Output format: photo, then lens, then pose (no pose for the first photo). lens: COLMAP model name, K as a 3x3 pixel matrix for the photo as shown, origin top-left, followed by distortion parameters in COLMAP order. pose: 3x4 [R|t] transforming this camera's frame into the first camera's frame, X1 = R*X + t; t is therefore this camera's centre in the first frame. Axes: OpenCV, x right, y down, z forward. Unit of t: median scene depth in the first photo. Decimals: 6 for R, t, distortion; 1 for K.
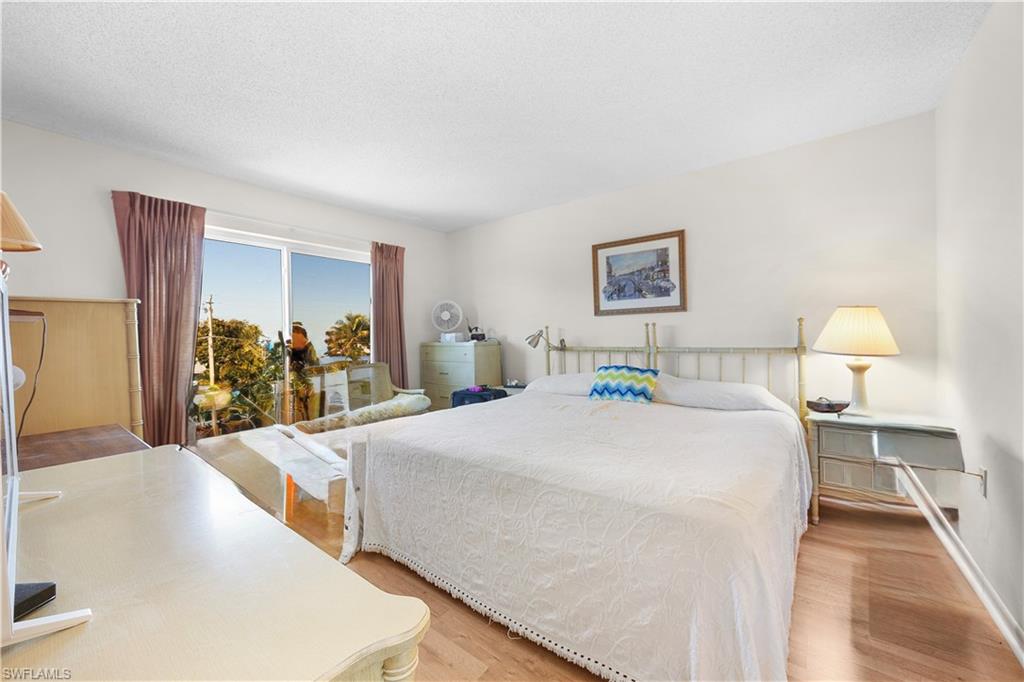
lens RADIAL K [[390.7, 0, 508.3], [0, 390.7, 336.2], [0, 0, 1]] dist [0.005202, 0.000210]
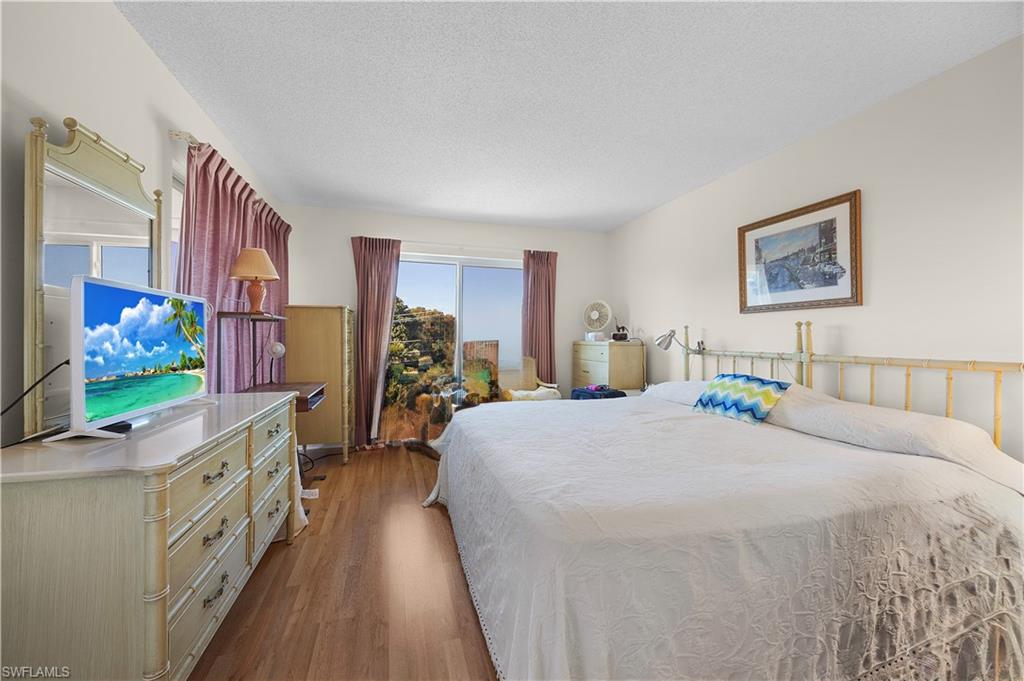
lens RADIAL K [[390.7, 0, 511.4], [0, 390.7, 336.7], [0, 0, 1]] dist [0.005202, 0.000210]
pose [[0.823494, 0.022246, -0.566889, 0.315199], [-0.022174, 0.999729, 0.007022, 0.001714], [0.566892, 0.006788, 0.823764, 0.056313]]
